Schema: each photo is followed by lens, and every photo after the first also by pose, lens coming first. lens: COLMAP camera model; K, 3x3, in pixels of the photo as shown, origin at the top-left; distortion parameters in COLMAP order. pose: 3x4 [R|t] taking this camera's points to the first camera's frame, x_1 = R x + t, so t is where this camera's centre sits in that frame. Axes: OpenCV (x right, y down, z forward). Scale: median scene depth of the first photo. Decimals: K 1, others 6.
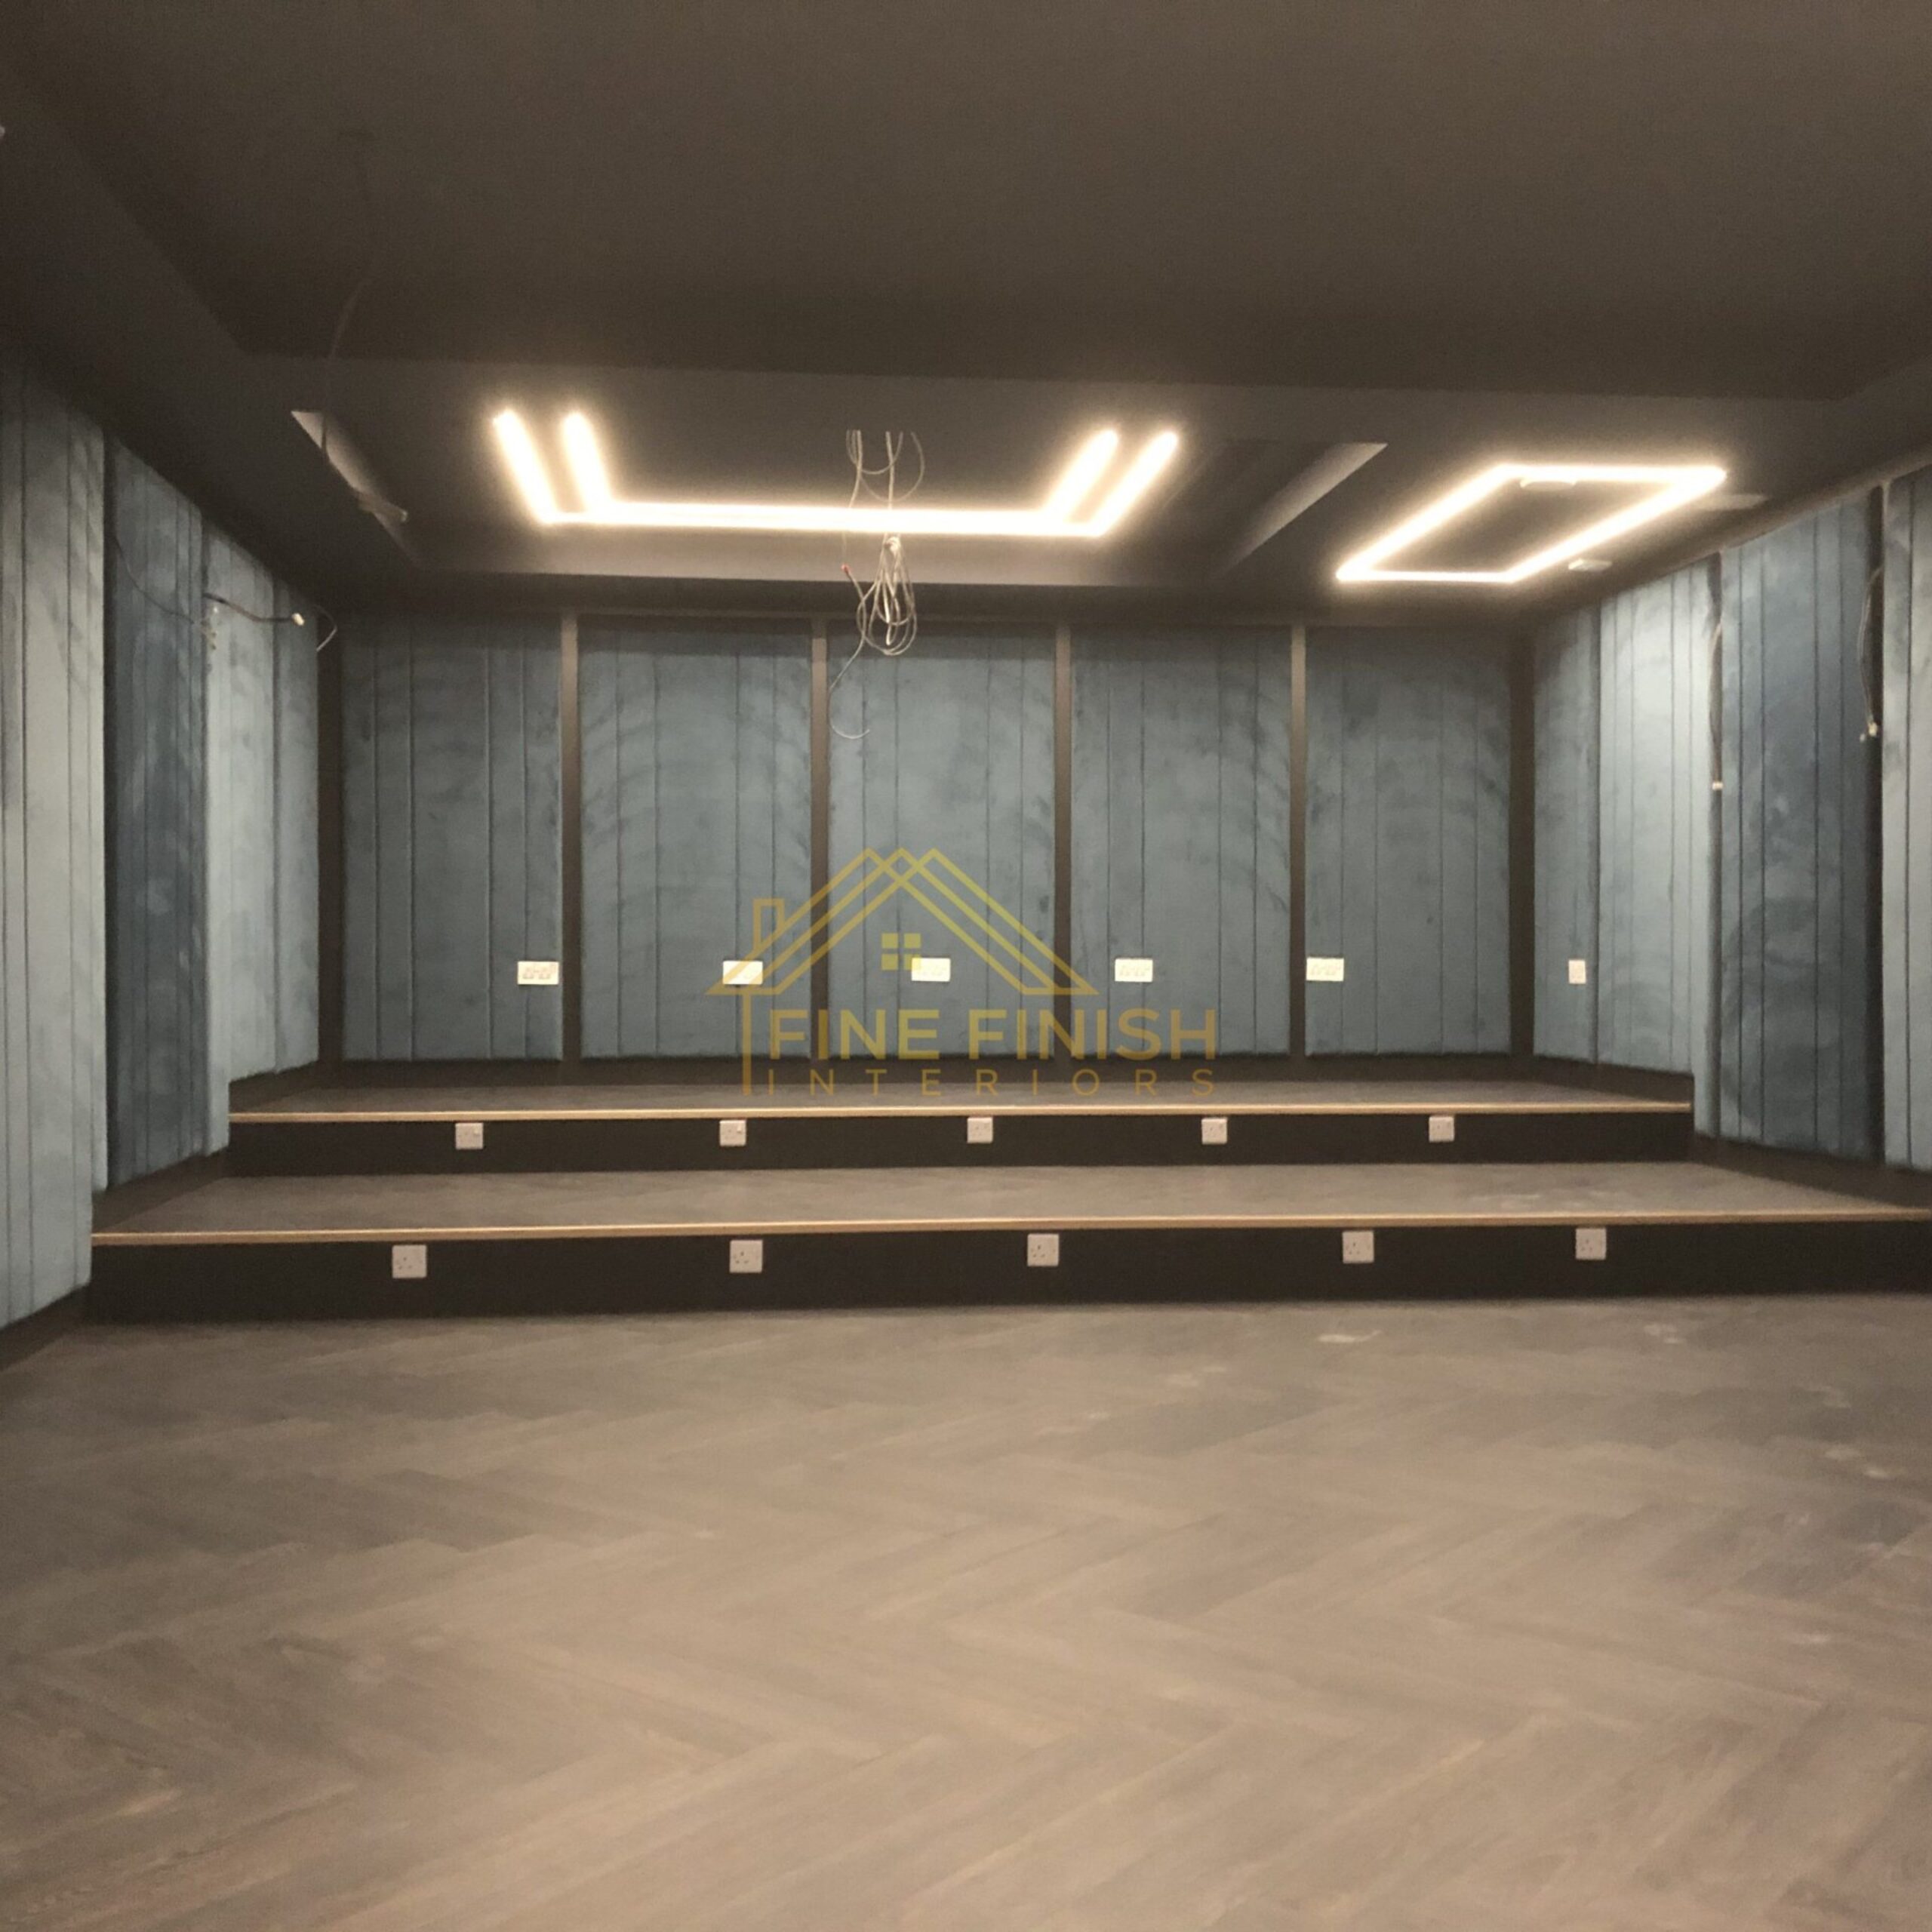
lens RADIAL K [[2117.6, 0, 964.9], [0, 2117.6, 970.0], [0, 0, 1]] dist [0.028854, 0.000000]
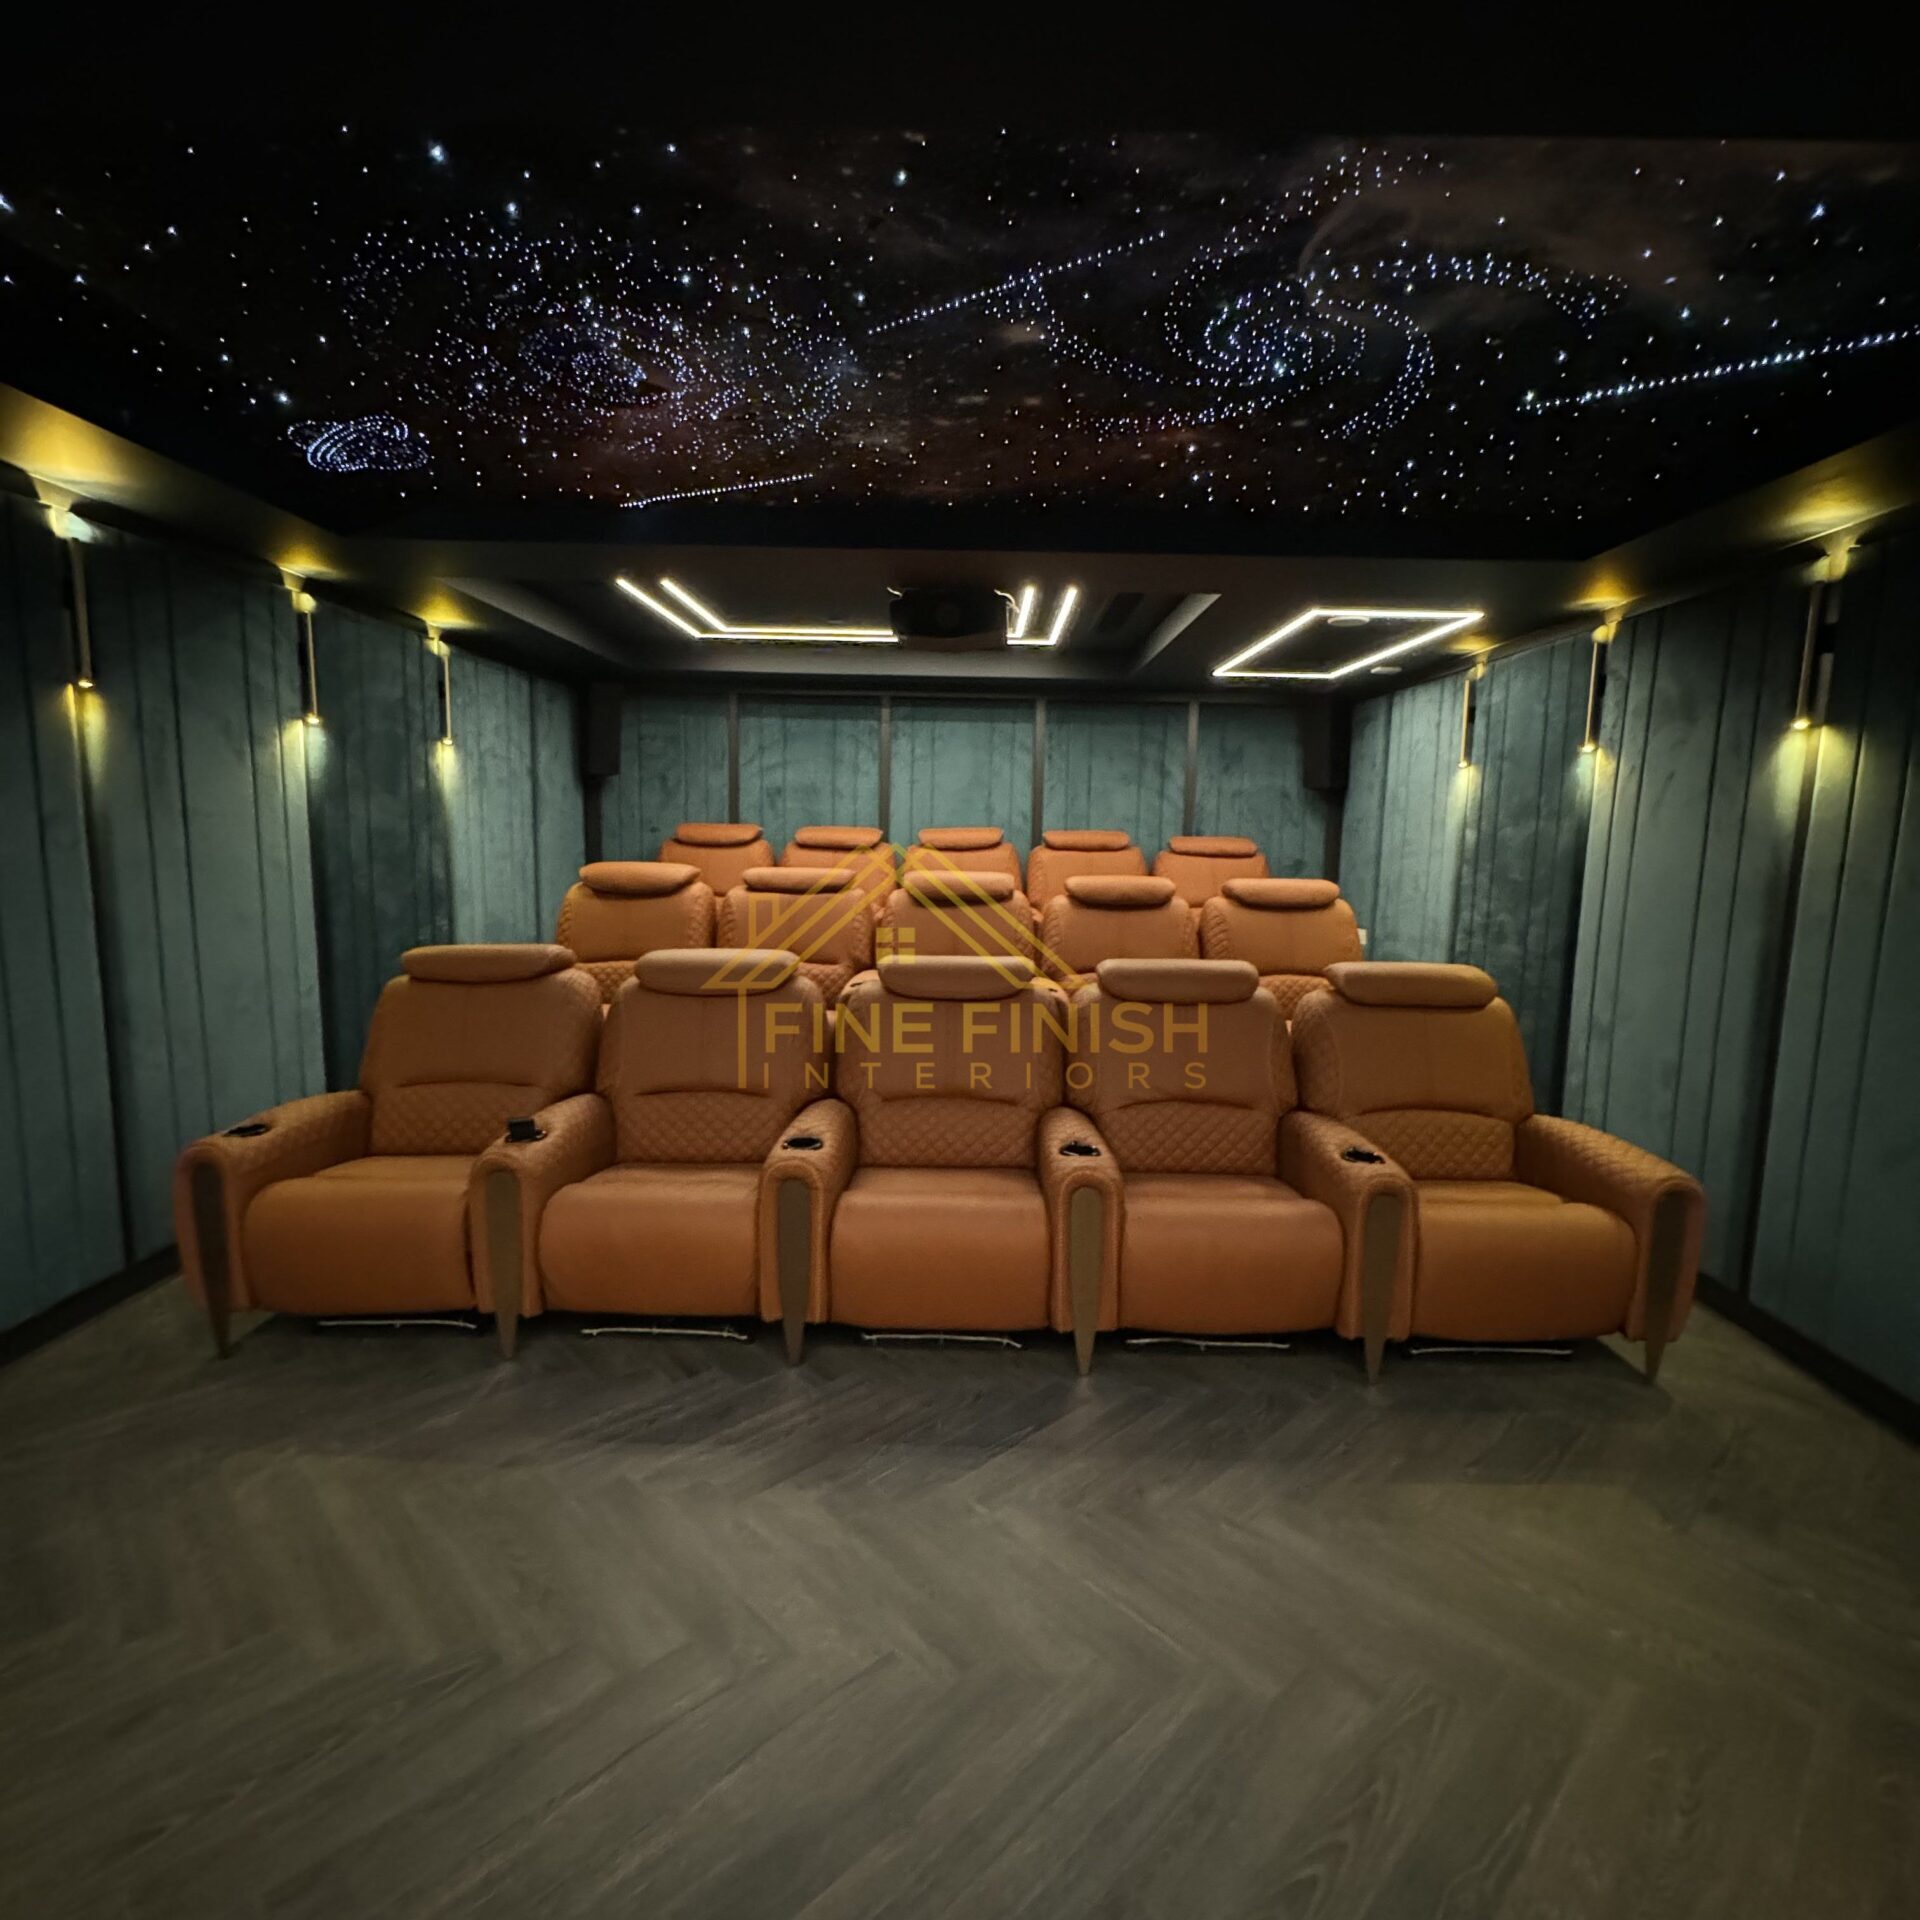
lens RADIAL K [[1034.0, 0, 955.3], [0, 1034.0, 967.4], [0, 0, 1]] dist [-0.004622, 0.001926]
pose [[0.992351, 0.038231, -0.117383, 0.088740], [-0.022745, 0.991183, 0.130536, -0.071487], [0.121339, -0.126868, 0.984470, 0.232721]]
